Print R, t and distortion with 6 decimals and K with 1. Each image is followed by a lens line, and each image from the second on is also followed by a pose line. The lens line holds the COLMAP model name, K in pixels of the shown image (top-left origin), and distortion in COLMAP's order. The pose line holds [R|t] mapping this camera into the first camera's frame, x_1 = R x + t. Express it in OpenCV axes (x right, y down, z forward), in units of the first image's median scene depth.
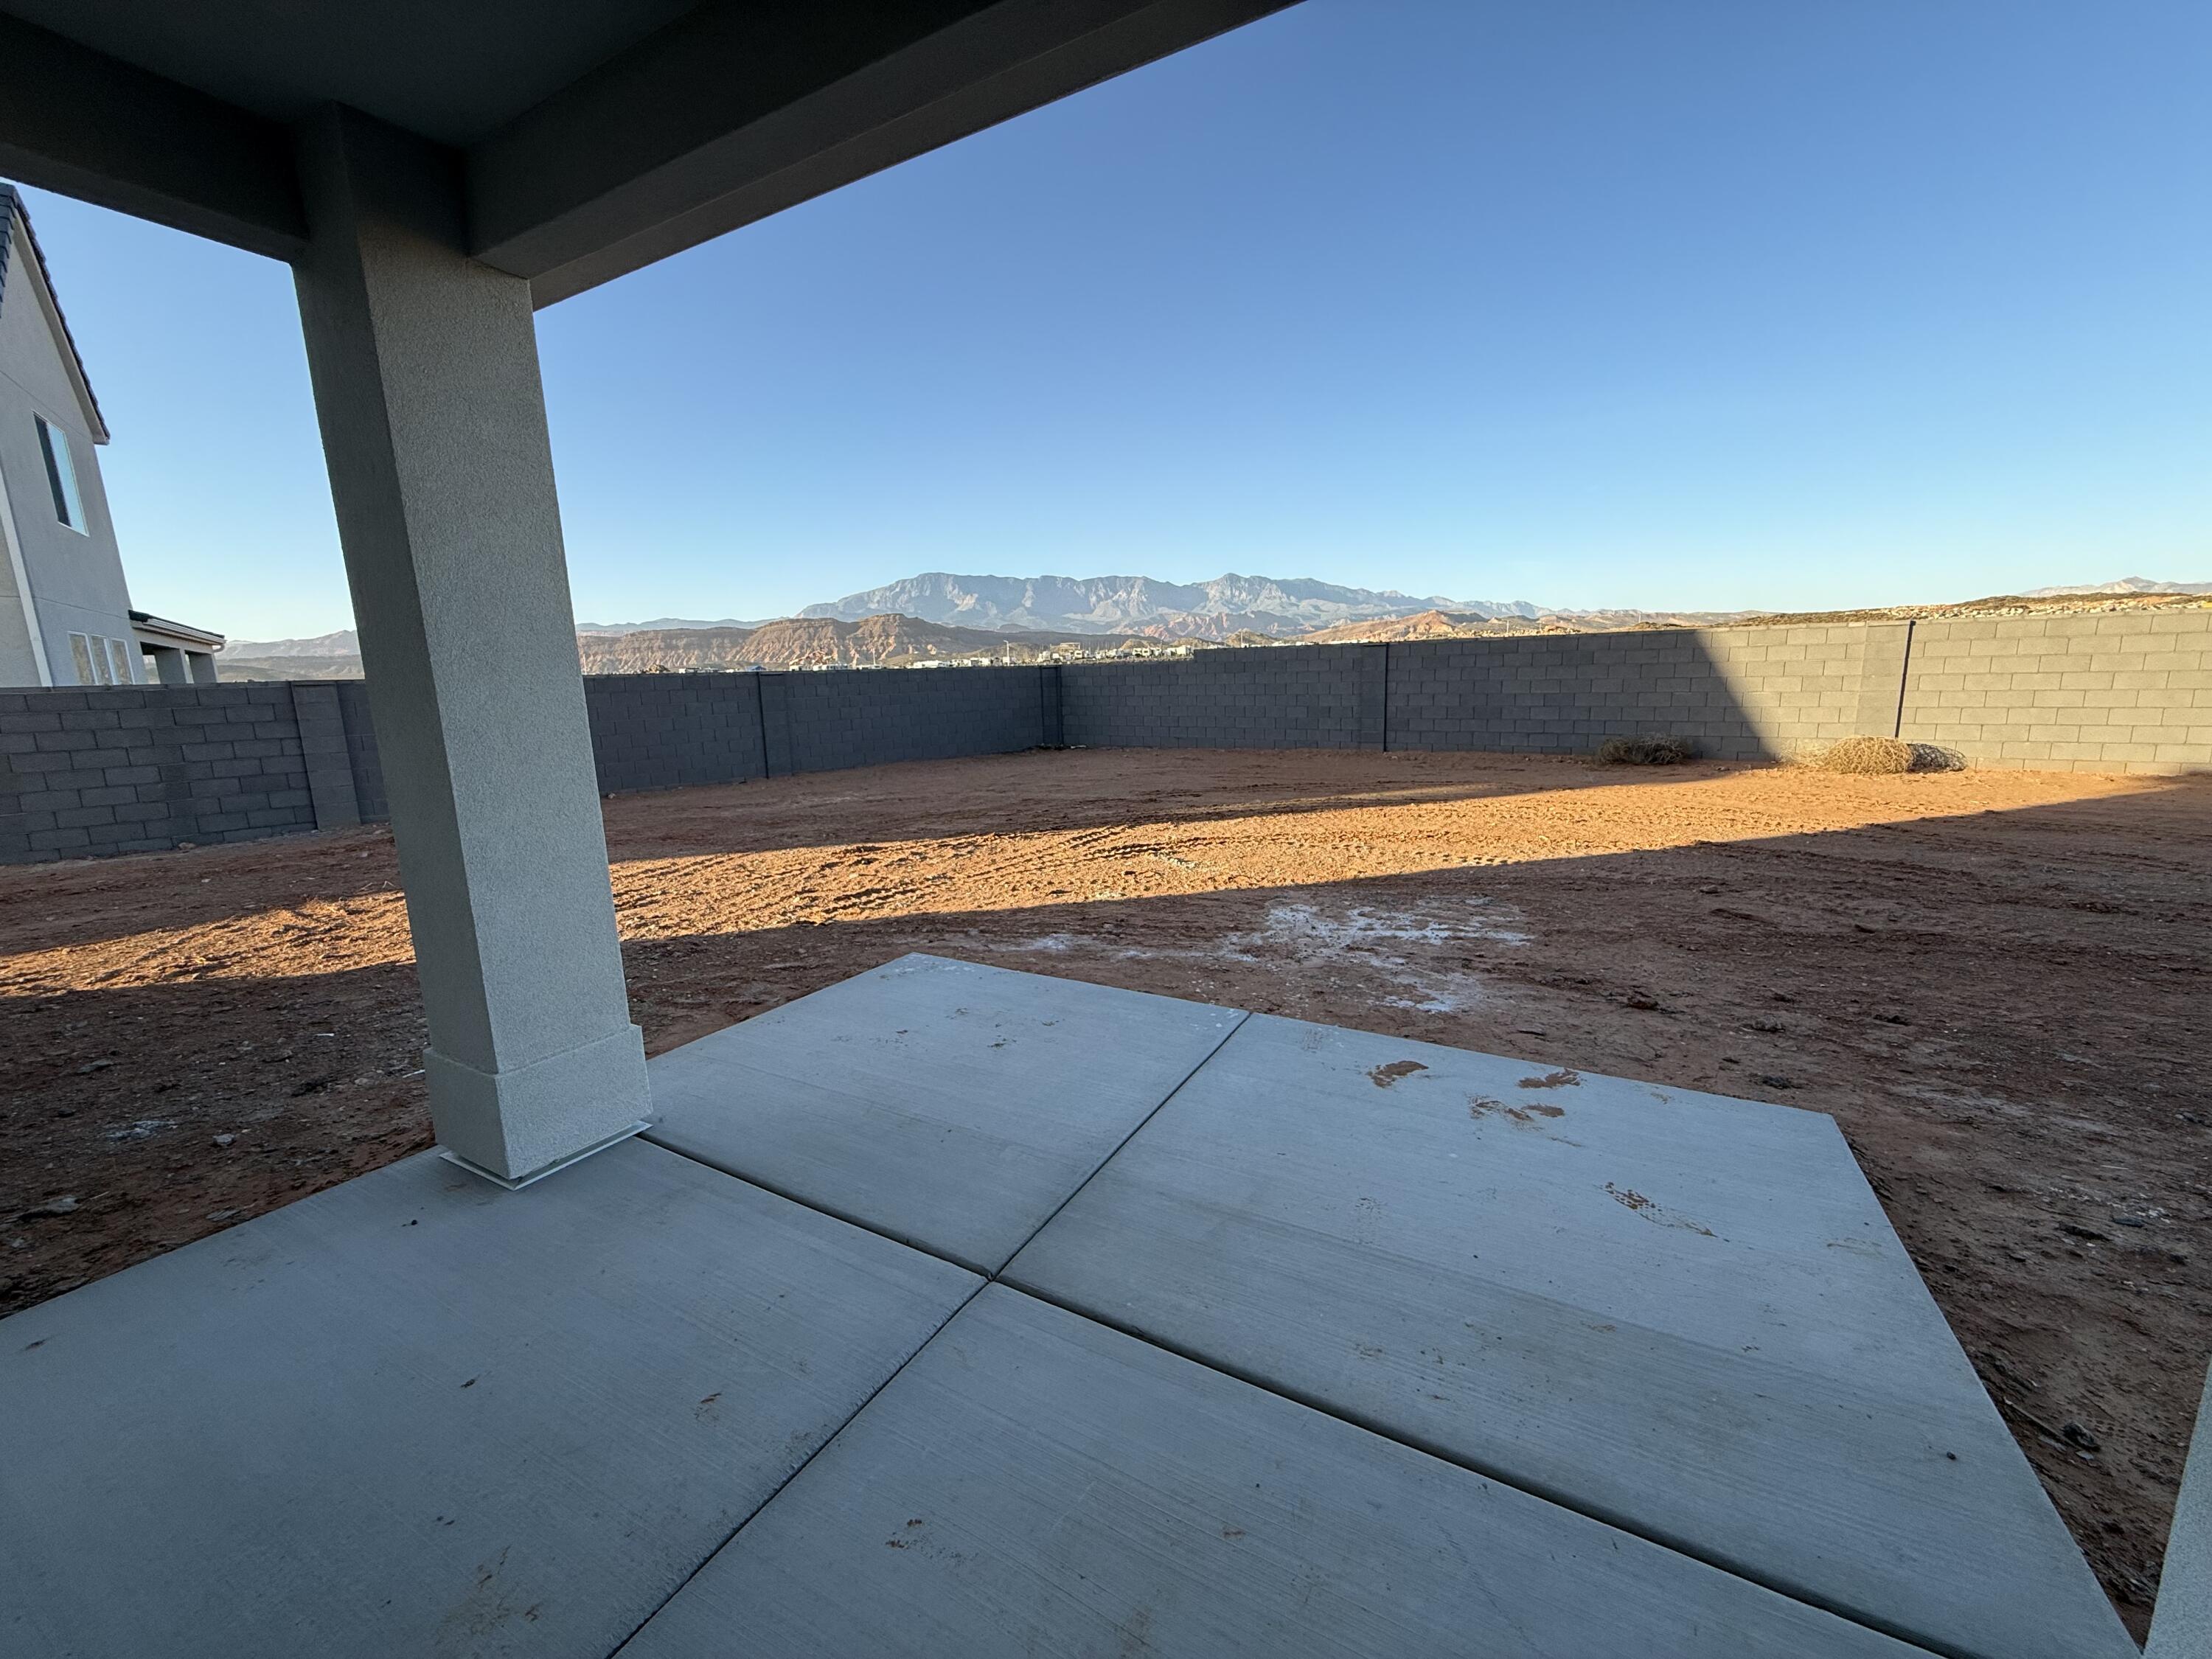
lens RADIAL K [[878.8, 0, 1098.2], [0, 878.8, 832.7], [0, 0, 1]] dist [0.000338, 0.000180]
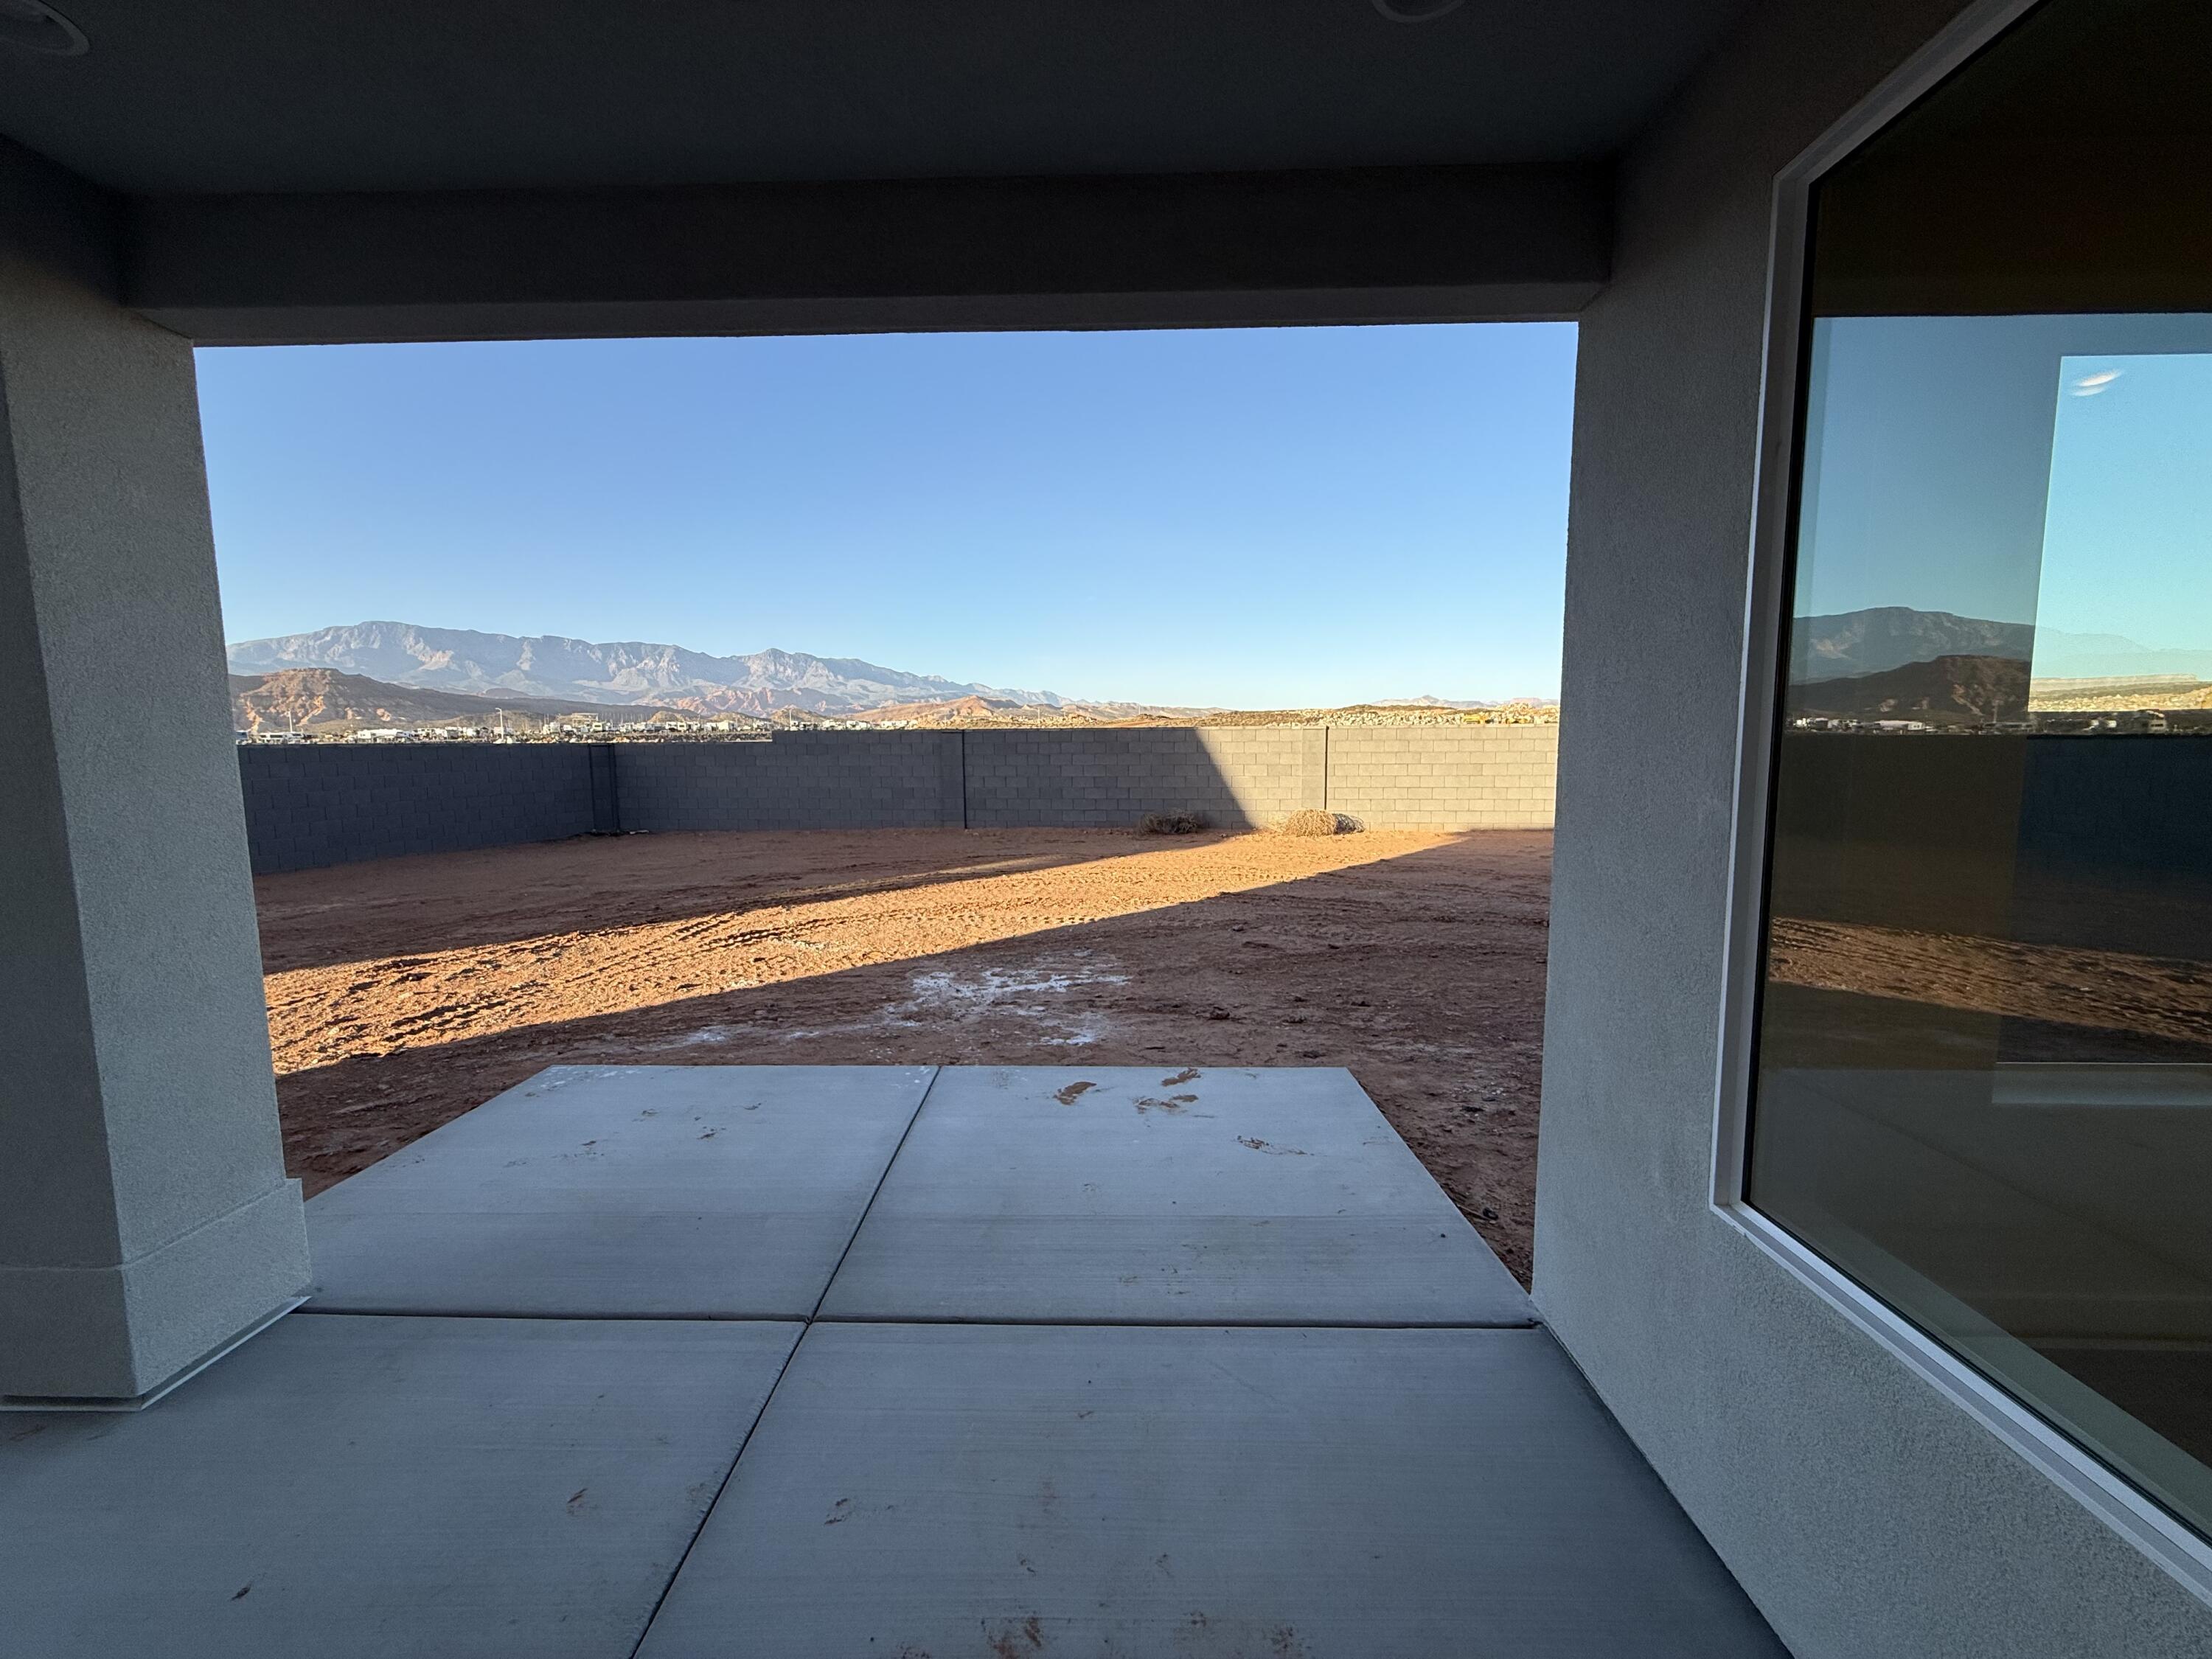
lens RADIAL K [[878.8, 0, 1099.6], [0, 878.8, 832.4], [0, 0, 1]] dist [0.000338, 0.000180]
pose [[0.879119, -0.028164, 0.475770, -0.141528], [0.069955, 0.995066, -0.070358, -0.000175], [-0.471441, 0.095136, 0.876751, -0.090010]]
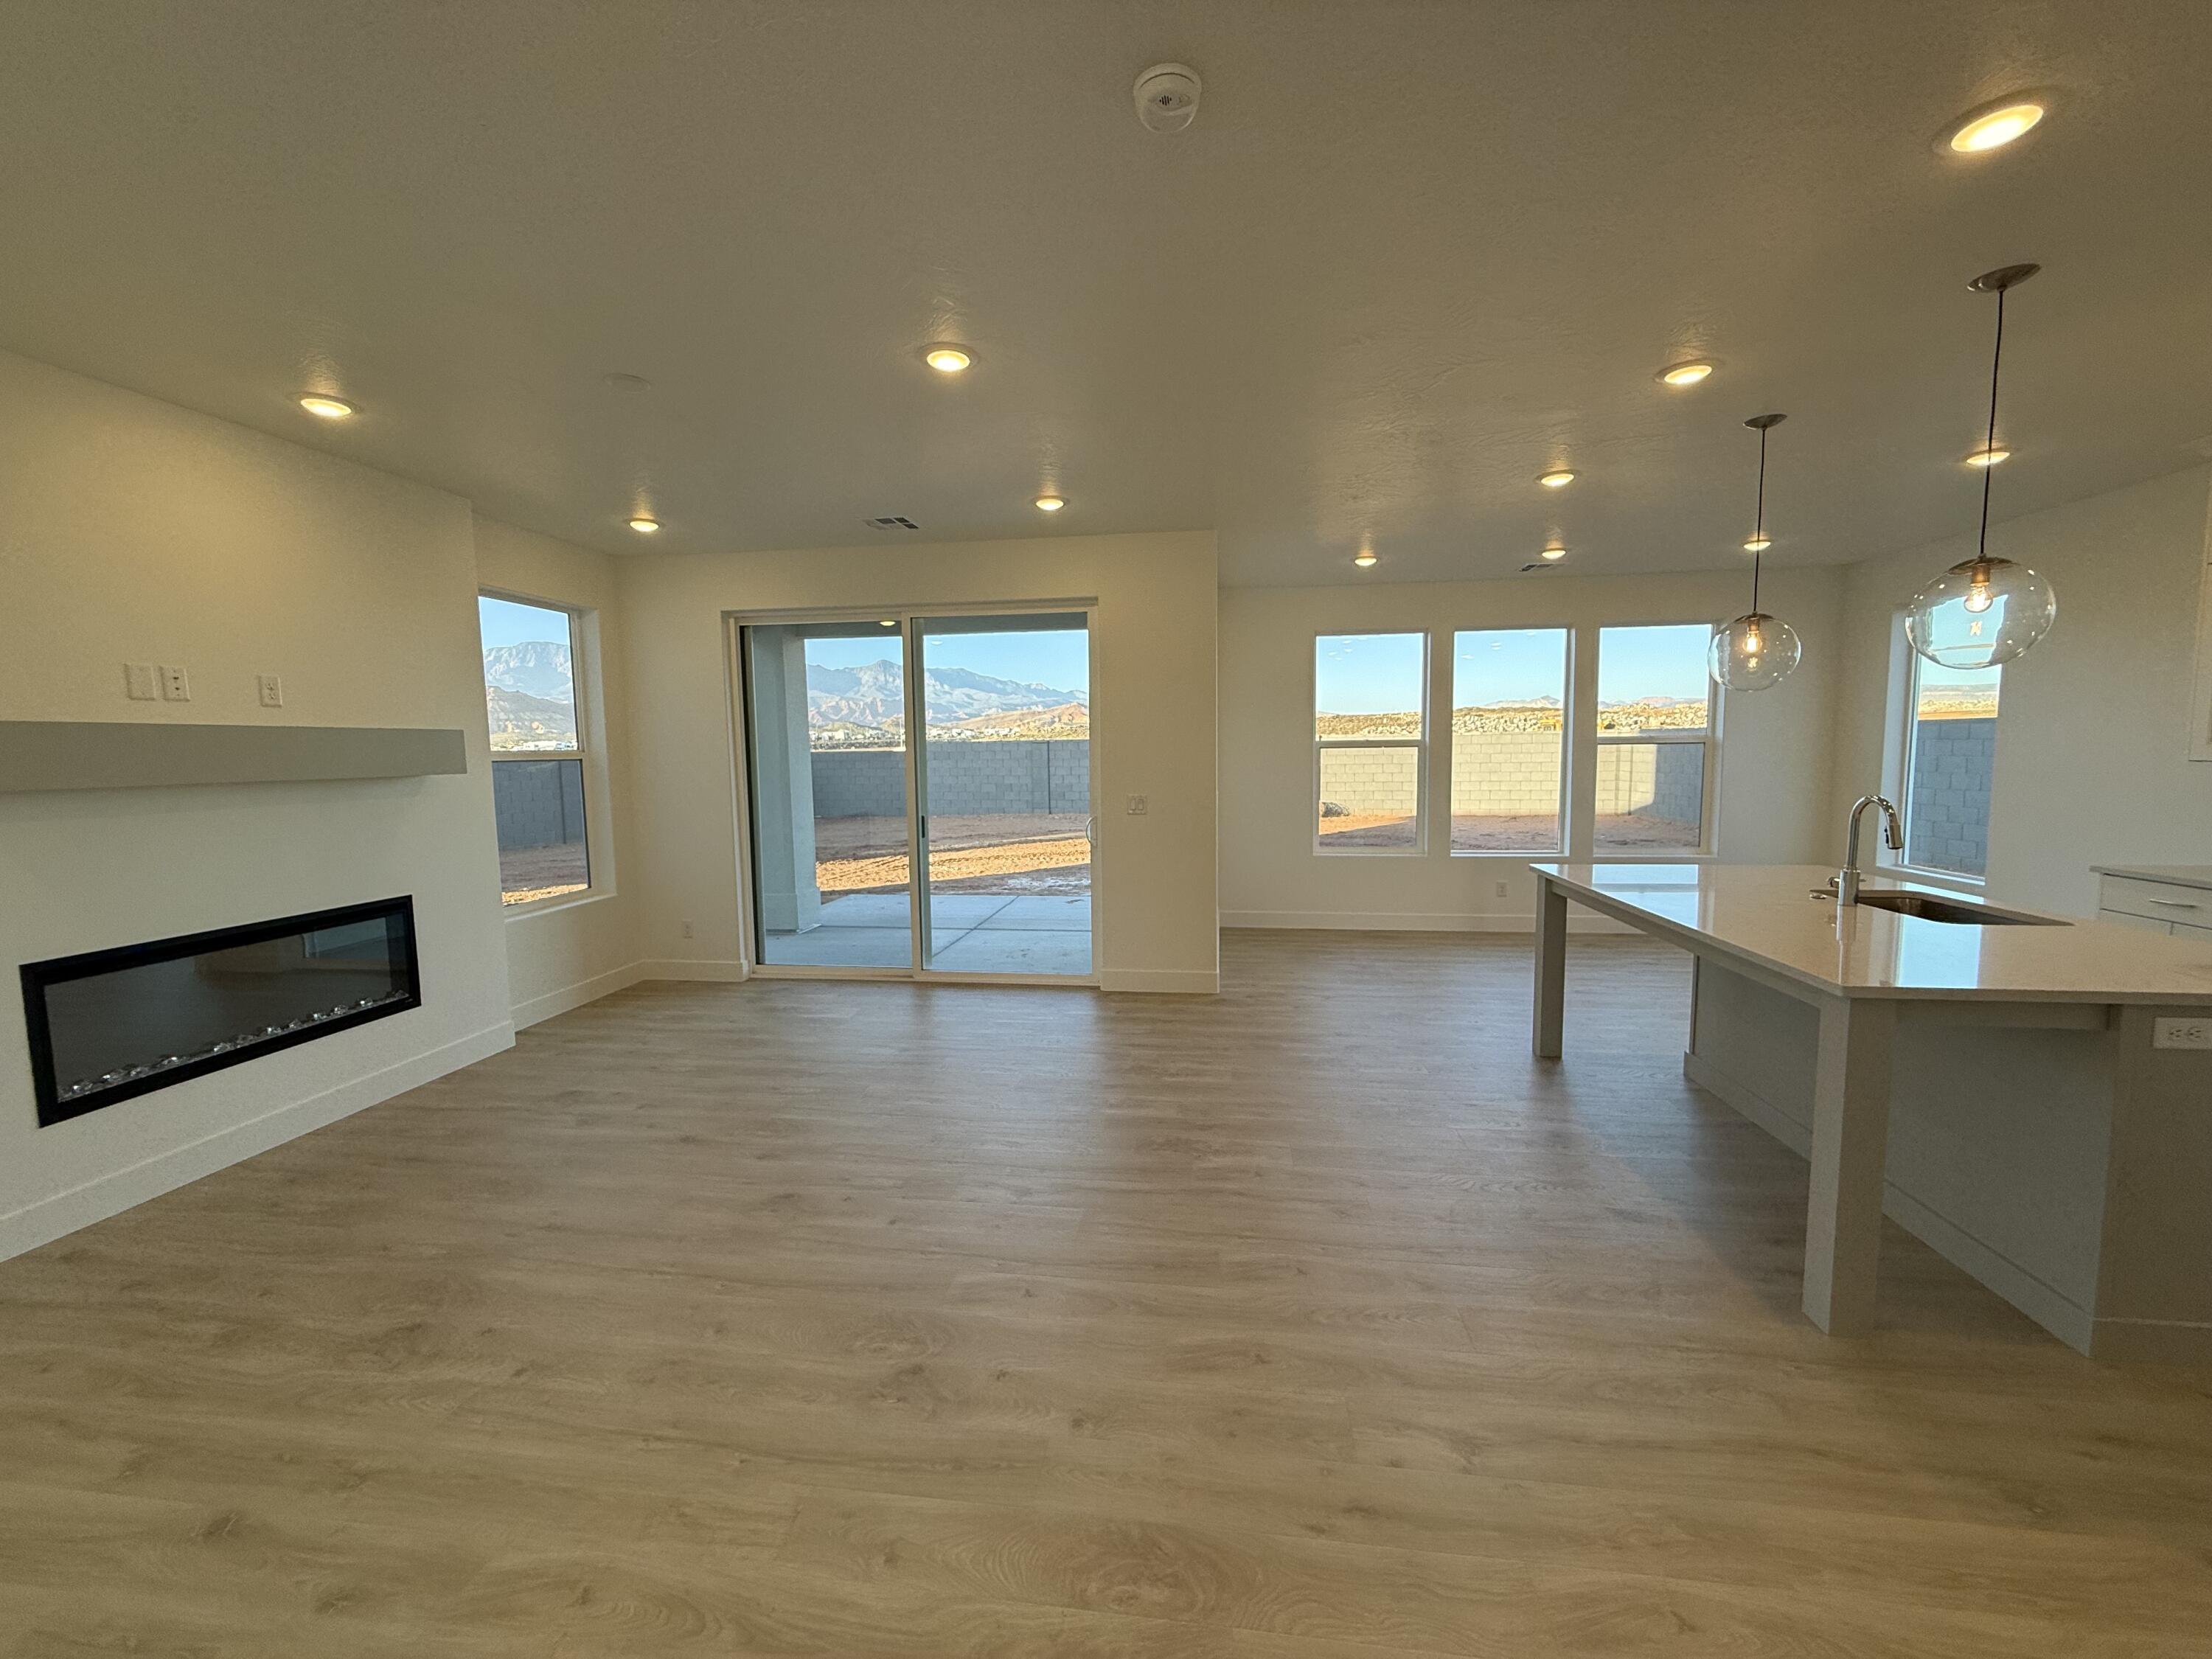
lens RADIAL K [[878.8, 0, 1098.1], [0, 878.8, 831.0], [0, 0, 1]] dist [0.000338, 0.000180]
pose [[0.927952, -0.021504, 0.372079, -0.444743], [0.057445, 0.994657, -0.085780, 0.202831], [-0.368246, 0.100973, 0.924229, -1.165854]]
